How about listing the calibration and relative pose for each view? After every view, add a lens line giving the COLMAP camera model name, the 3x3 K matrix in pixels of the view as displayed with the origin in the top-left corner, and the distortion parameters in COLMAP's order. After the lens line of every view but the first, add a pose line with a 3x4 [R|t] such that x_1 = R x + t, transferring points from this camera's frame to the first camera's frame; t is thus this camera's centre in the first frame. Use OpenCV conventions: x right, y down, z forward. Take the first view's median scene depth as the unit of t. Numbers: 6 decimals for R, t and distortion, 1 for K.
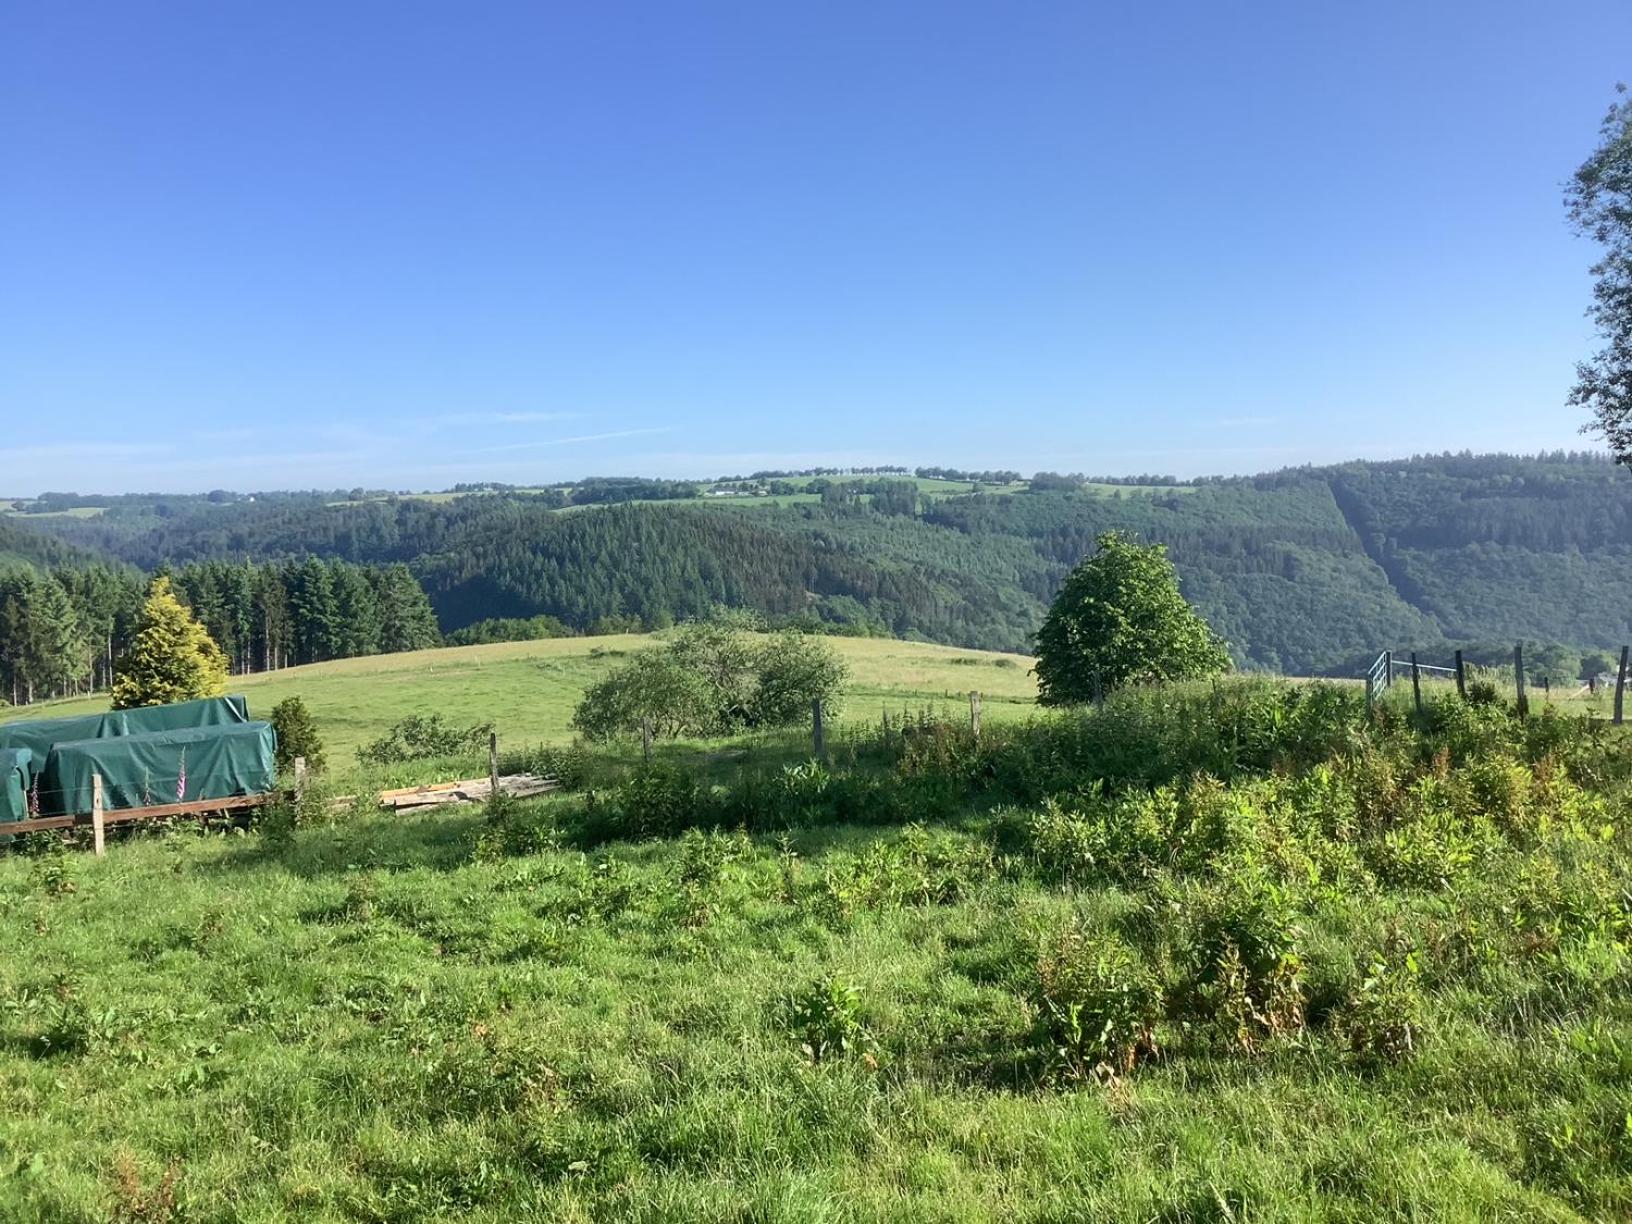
lens RADIAL K [[1463.5, 0, 816.3], [0, 1463.5, 620.7], [0, 0, 1]] dist [0.127284, -0.250925]
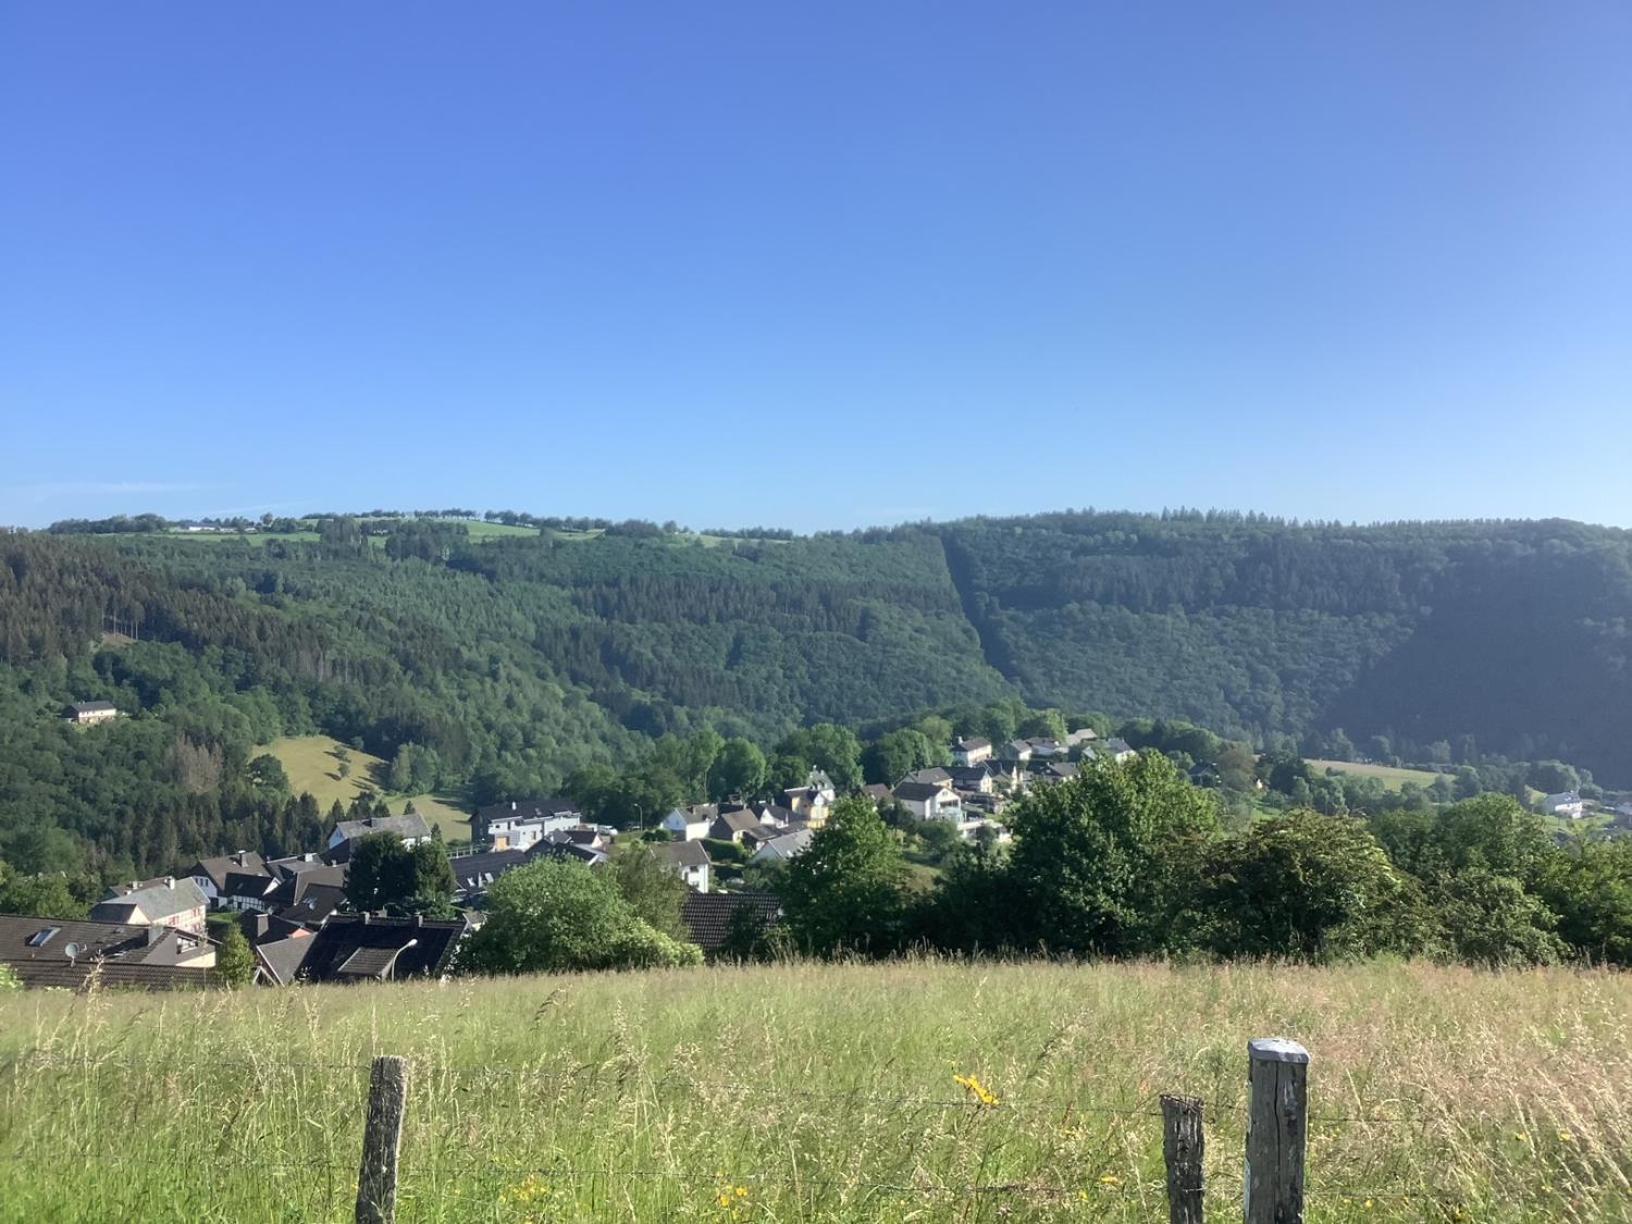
lens RADIAL K [[1474.0, 0, 813.3], [0, 1474.0, 628.6], [0, 0, 1]] dist [0.126589, -0.264802]
pose [[0.987768, 0.010424, 0.155580, 0.149100], [-0.002680, 0.998750, -0.049905, 0.008307], [-0.155905, 0.048877, 0.986562, 0.145530]]
